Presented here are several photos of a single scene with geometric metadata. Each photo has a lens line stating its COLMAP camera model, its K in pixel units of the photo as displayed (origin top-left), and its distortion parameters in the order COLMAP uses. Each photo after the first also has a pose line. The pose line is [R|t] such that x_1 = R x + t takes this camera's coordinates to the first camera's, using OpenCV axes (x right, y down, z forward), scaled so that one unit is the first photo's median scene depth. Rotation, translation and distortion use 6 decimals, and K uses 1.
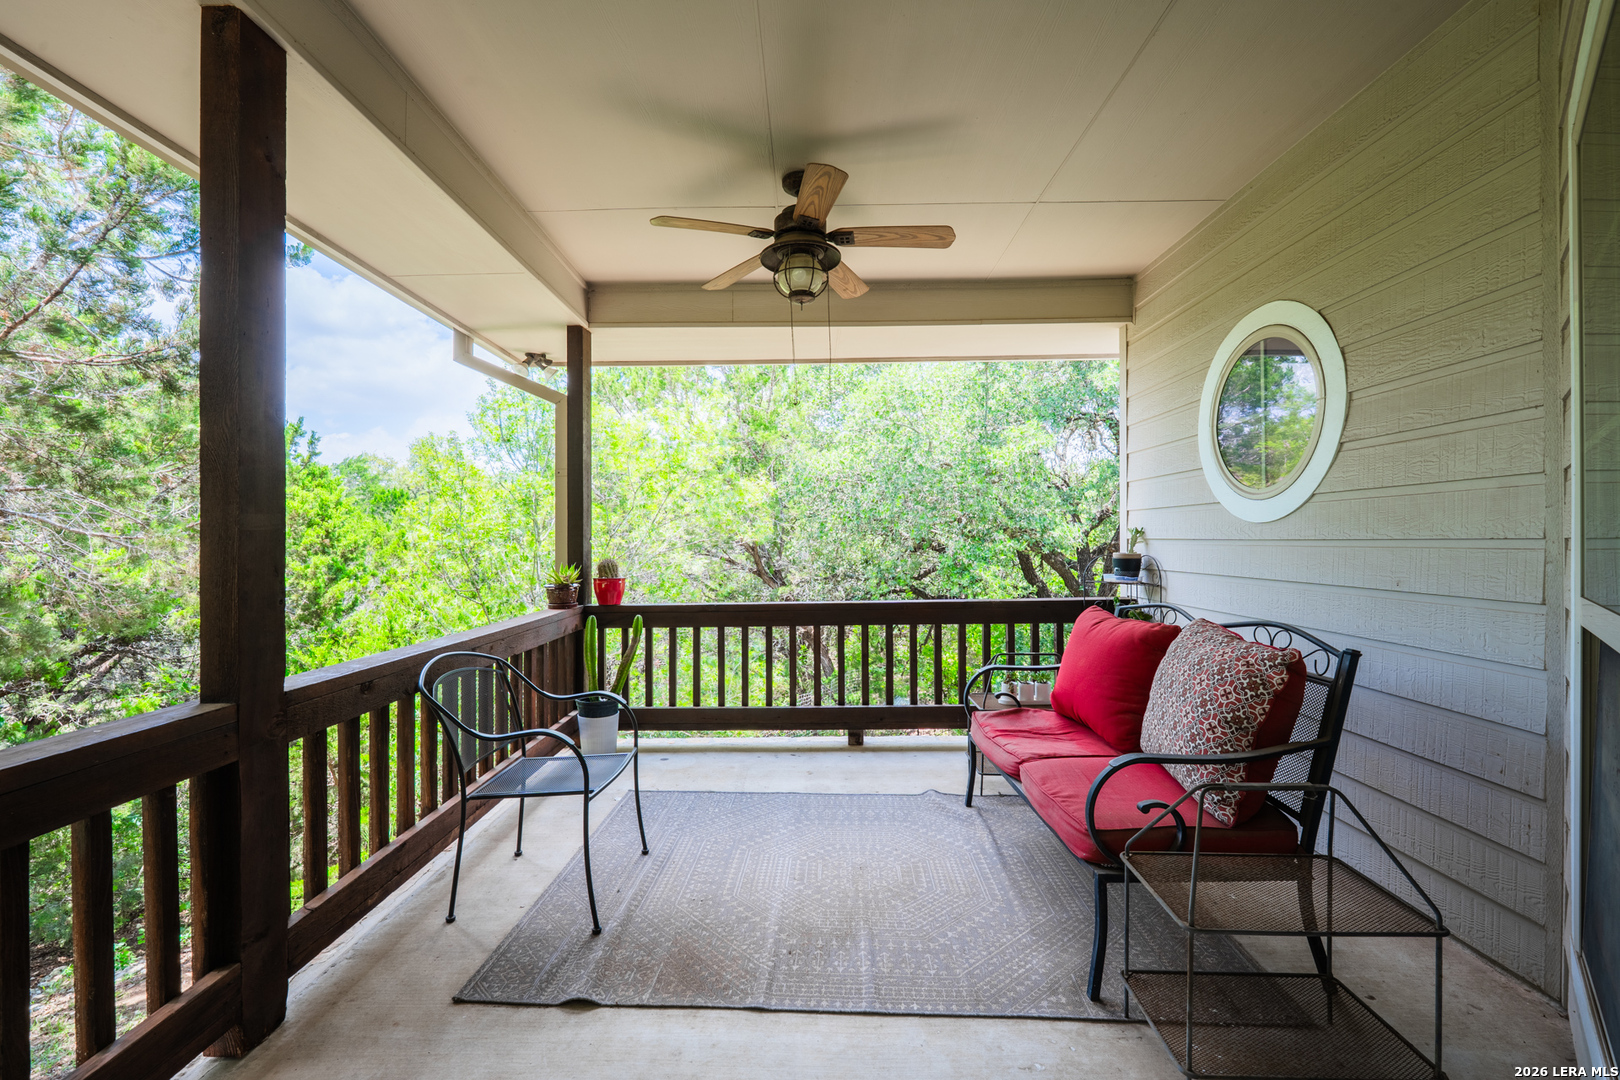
lens RADIAL K [[661.5, 0, 812.0], [0, 661.5, 541.0], [0, 0, 1]] dist [-0.009345, 0.000109]
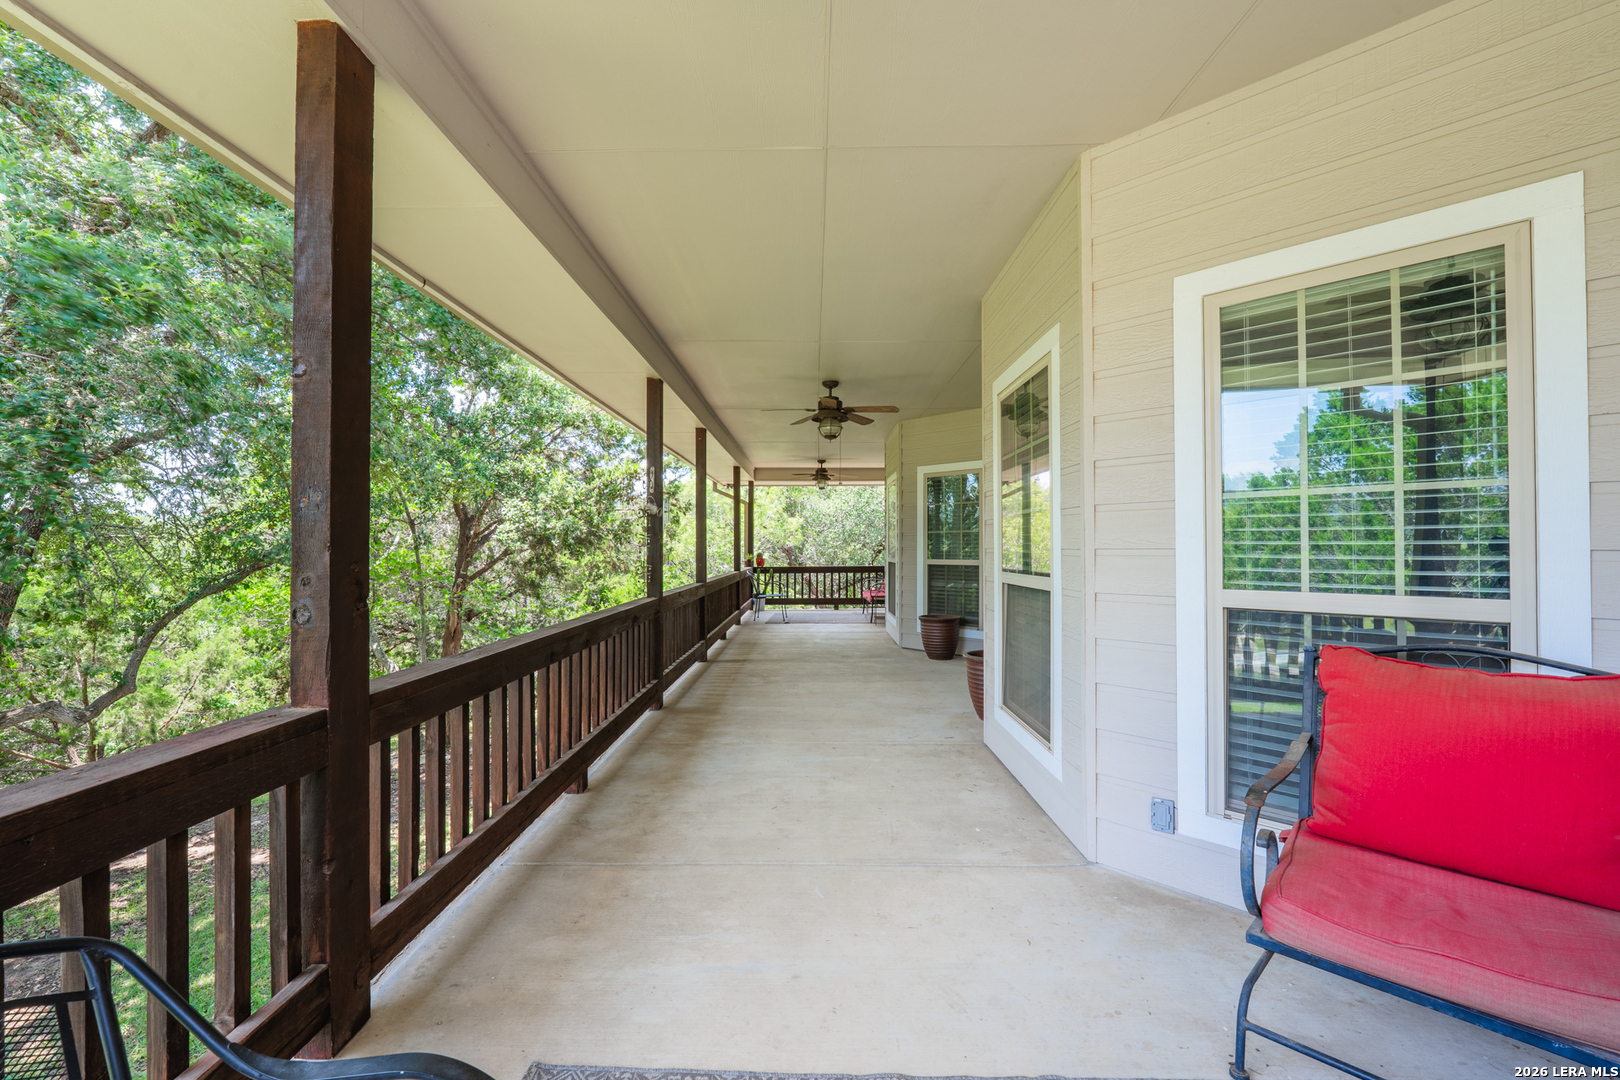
lens RADIAL K [[661.5, 0, 811.3], [0, 661.5, 540.5], [0, 0, 1]] dist [-0.009345, 0.000109]
pose [[0.994895, -0.005420, -0.100770, 0.266160], [0.004328, 0.999929, -0.011059, 0.006194], [0.100823, 0.010566, 0.994848, -2.192966]]
